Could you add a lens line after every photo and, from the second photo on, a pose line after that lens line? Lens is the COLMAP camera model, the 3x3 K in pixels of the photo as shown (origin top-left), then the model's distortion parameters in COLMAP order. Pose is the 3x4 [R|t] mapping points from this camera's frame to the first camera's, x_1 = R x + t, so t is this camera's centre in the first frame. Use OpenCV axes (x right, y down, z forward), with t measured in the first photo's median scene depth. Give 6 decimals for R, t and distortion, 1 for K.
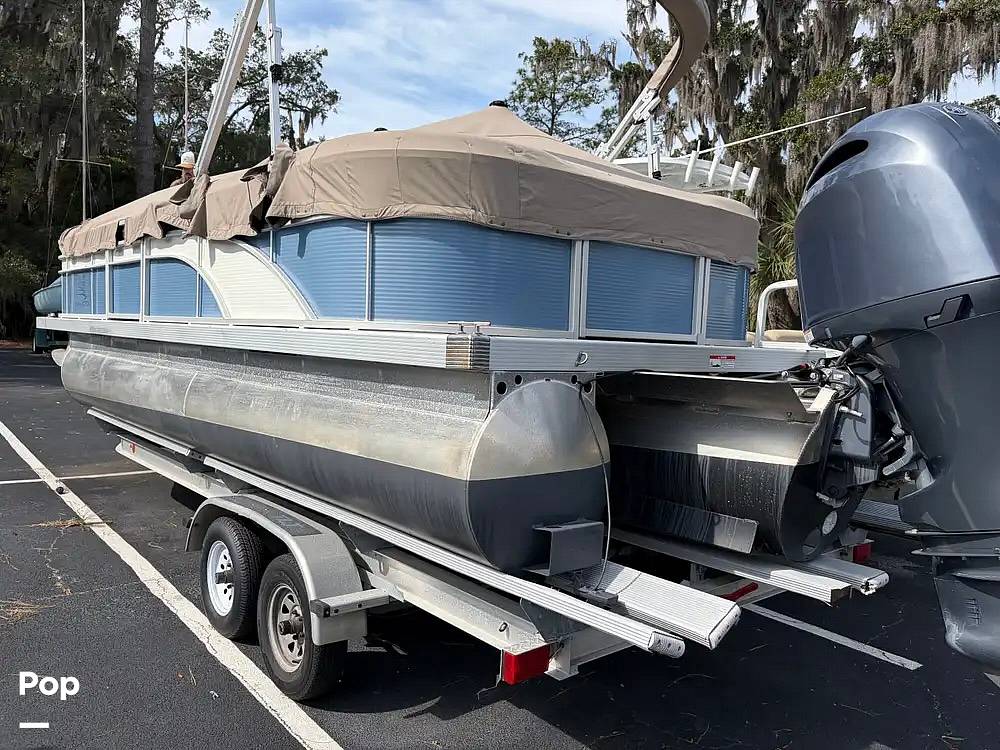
lens RADIAL K [[757.7, 0, 499.6], [0, 757.7, 374.4], [0, 0, 1]] dist [0.038514, -0.041848]
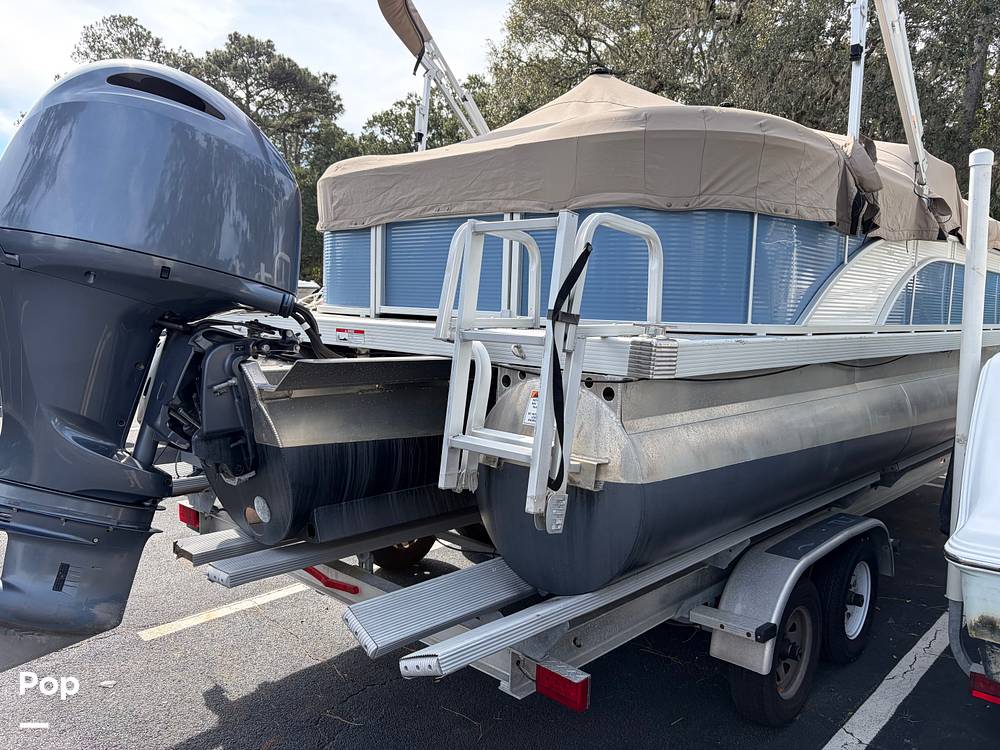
lens RADIAL K [[757.7, 0, 500.3], [0, 757.7, 372.7], [0, 0, 1]] dist [0.038514, -0.041848]
pose [[0.089188, 0.047077, -0.994902, 1.225286], [-0.092013, 0.995000, 0.038833, -0.024371], [0.991756, 0.088080, 0.093073, 1.087824]]
